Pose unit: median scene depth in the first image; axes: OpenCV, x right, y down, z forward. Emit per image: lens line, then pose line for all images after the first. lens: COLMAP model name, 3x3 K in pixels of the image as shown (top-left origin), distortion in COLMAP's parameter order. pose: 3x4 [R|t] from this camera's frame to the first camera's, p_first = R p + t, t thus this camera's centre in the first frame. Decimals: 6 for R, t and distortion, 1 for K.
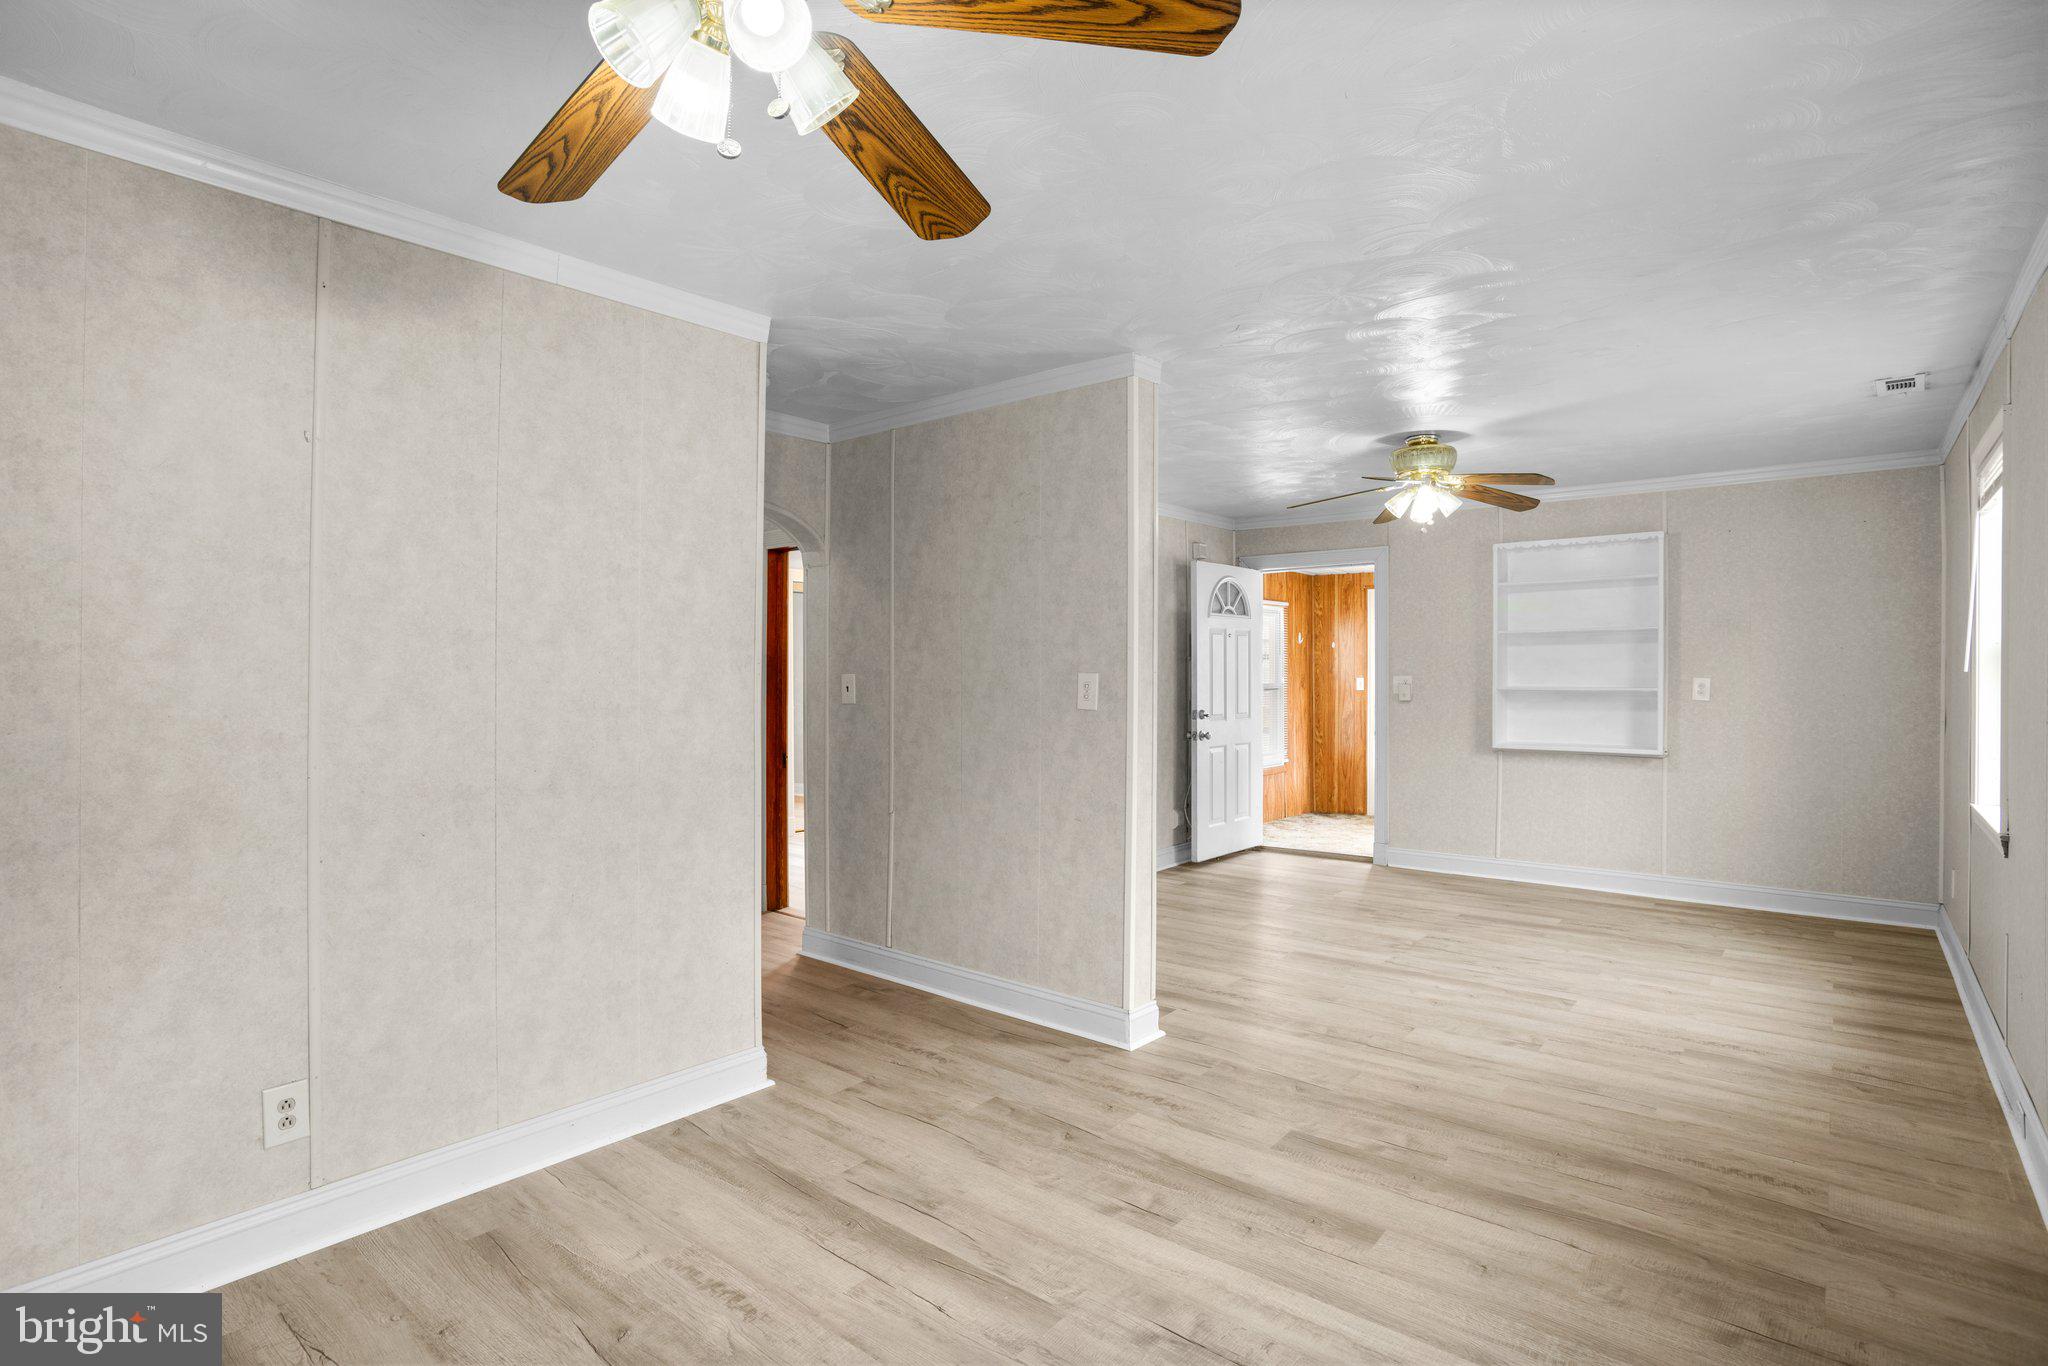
lens RADIAL K [[1014.2, 0, 1024.0], [0, 1014.2, 683.0], [0, 0, 1]] dist [-0.065464, 0.044125]
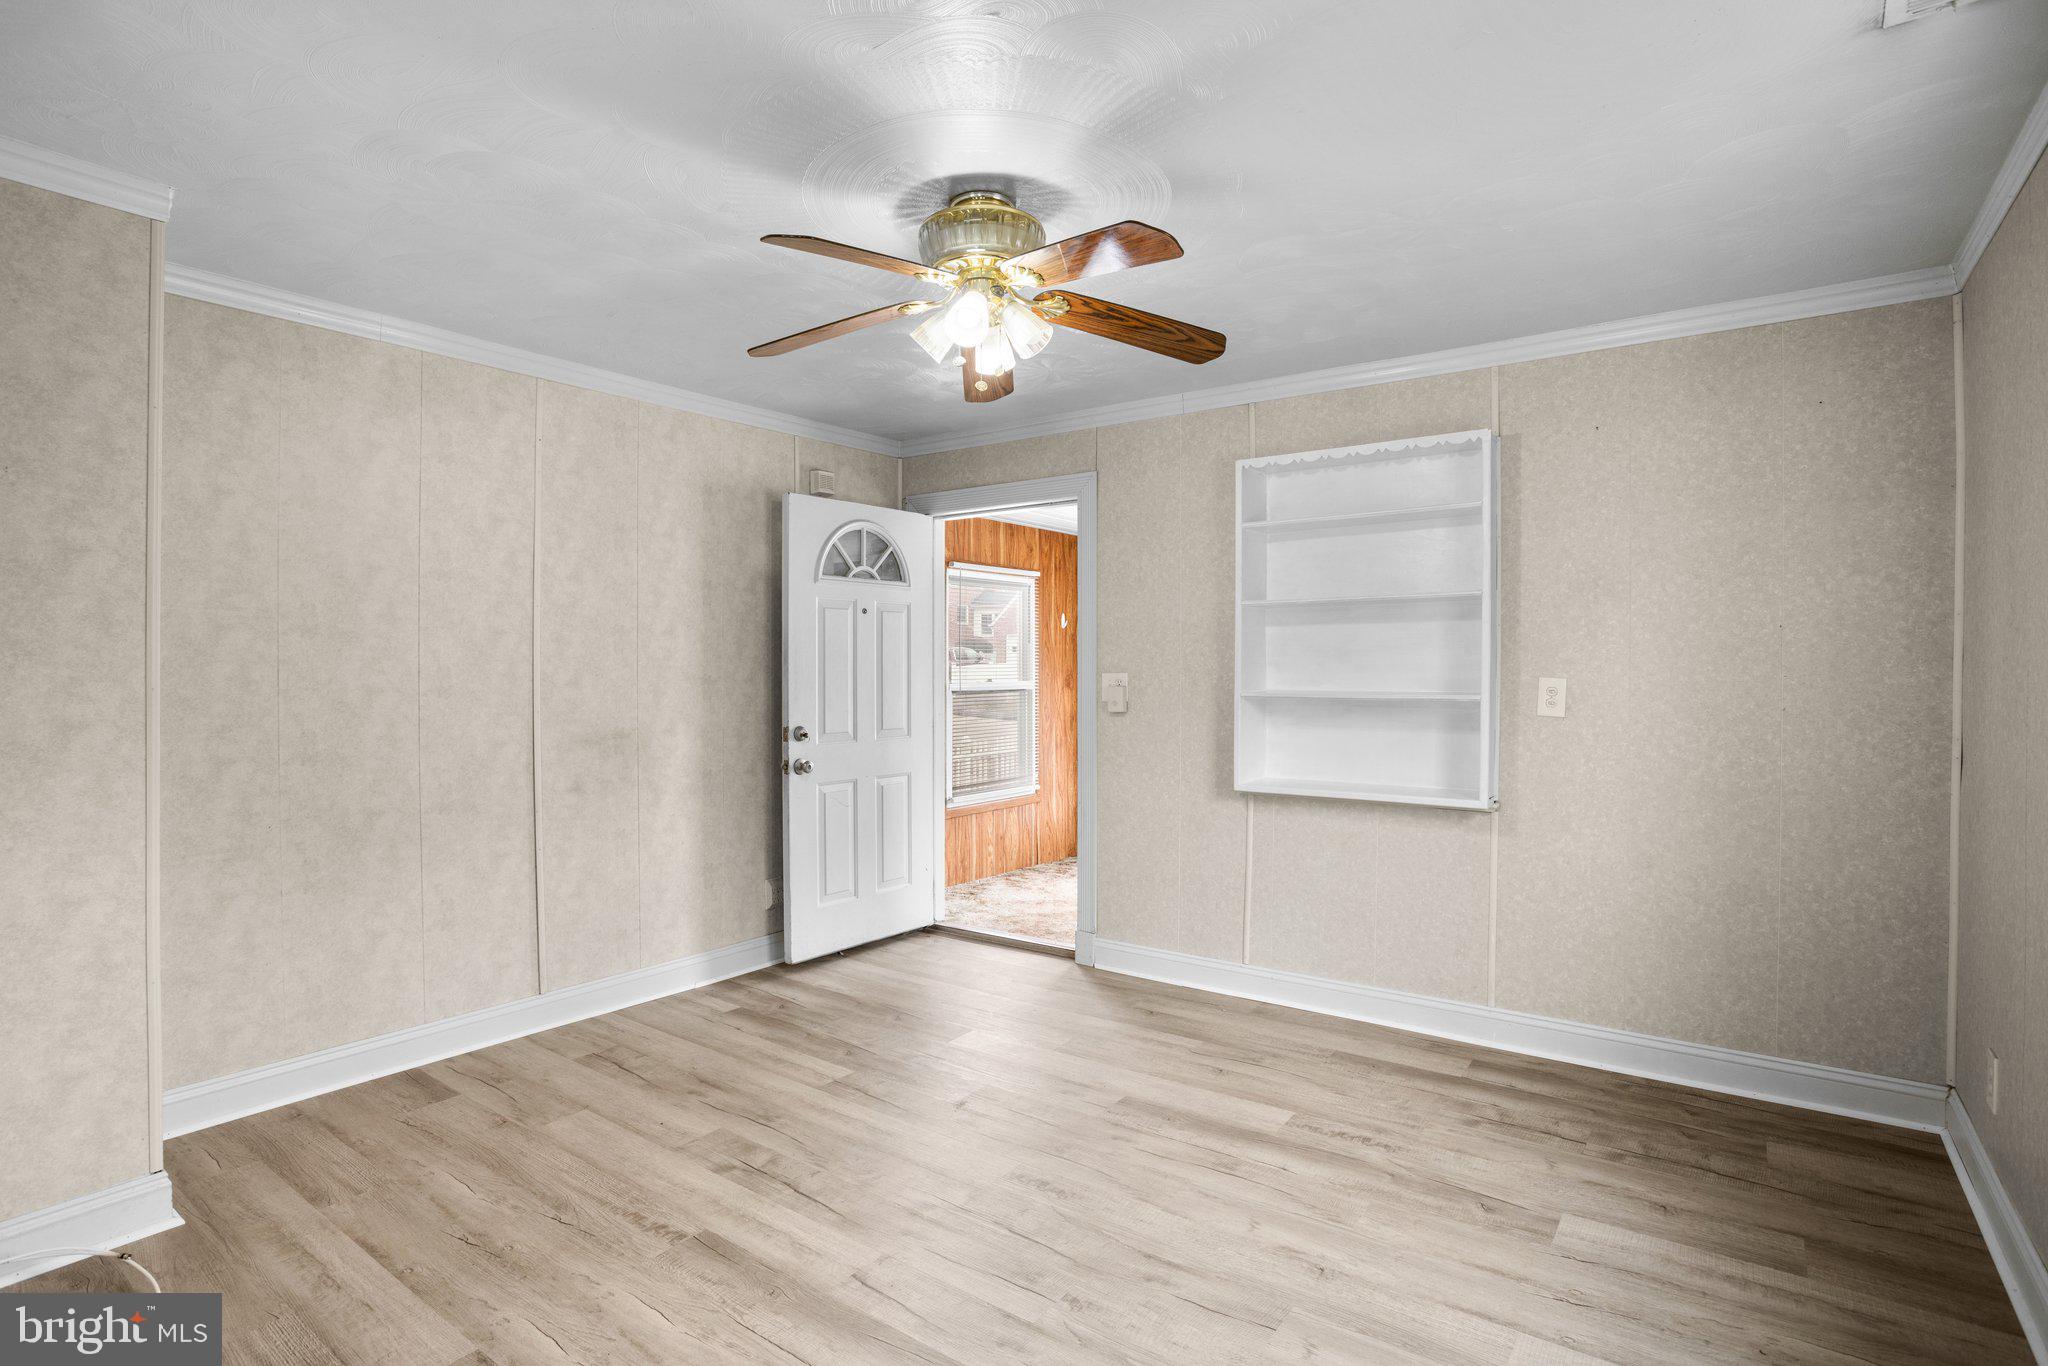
lens RADIAL K [[1014.2, 0, 1024.0], [0, 1014.2, 683.0], [0, 0, 1]] dist [-0.065464, 0.044125]
pose [[0.998527, 0.000148, 0.054259, 0.299973], [-0.000493, 0.999980, 0.006347, -0.005200], [-0.054257, -0.006365, 0.998507, 0.377991]]
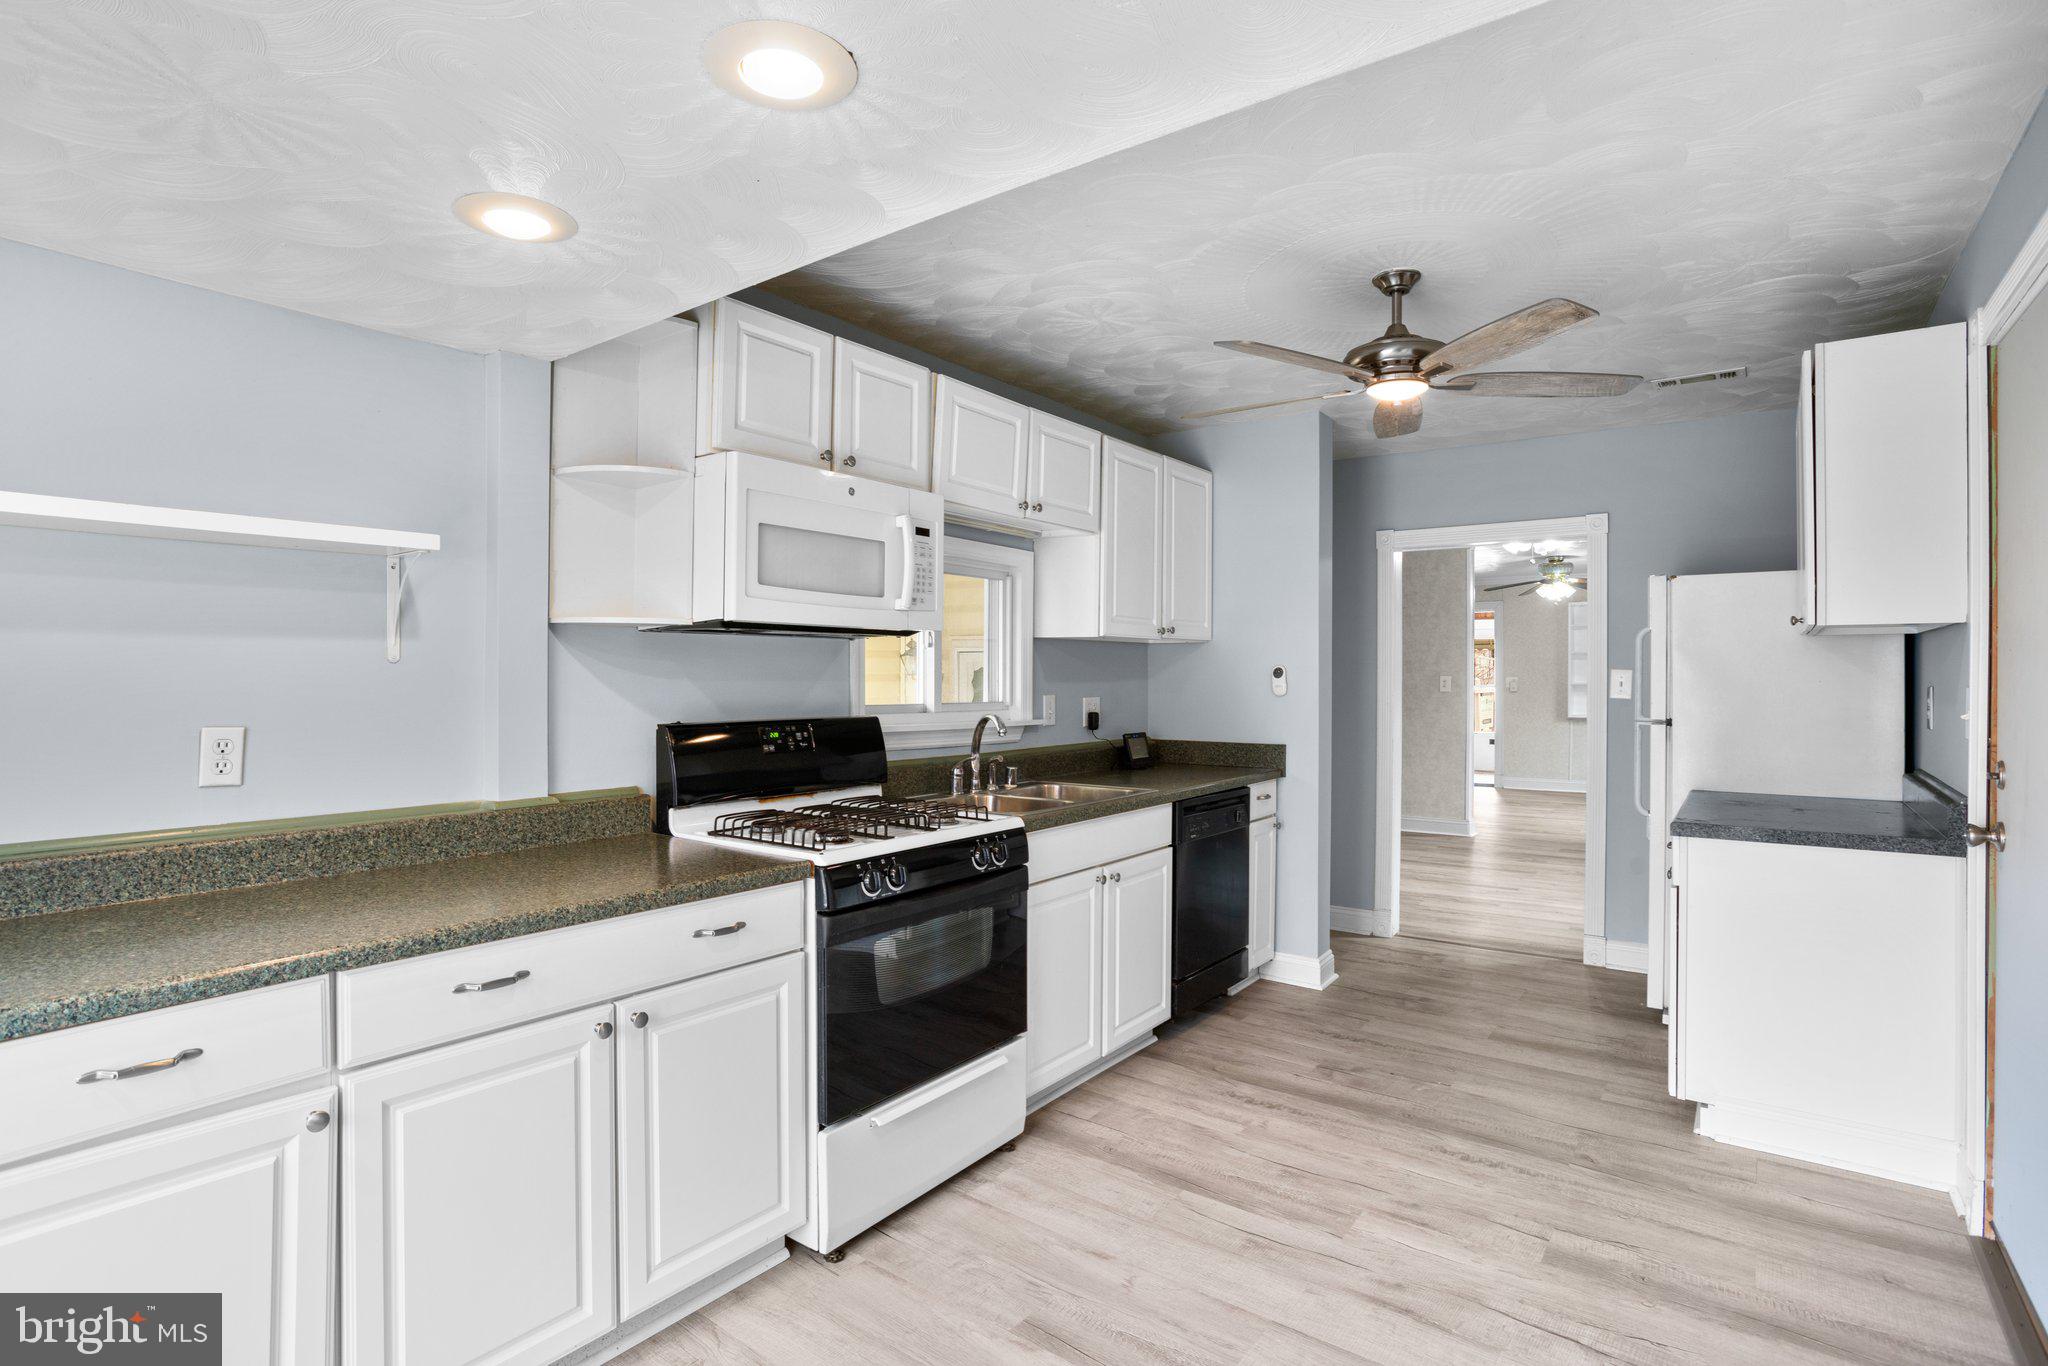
lens RADIAL K [[1014.2, 0, 1024.0], [0, 1014.2, 683.0], [0, 0, 1]] dist [-0.065464, 0.044125]
pose [[0.998118, -0.002482, 0.061269, -0.600258], [0.002642, 0.999993, -0.002524, 0.005682], [-0.061262, 0.002681, 0.998118, -0.706171]]
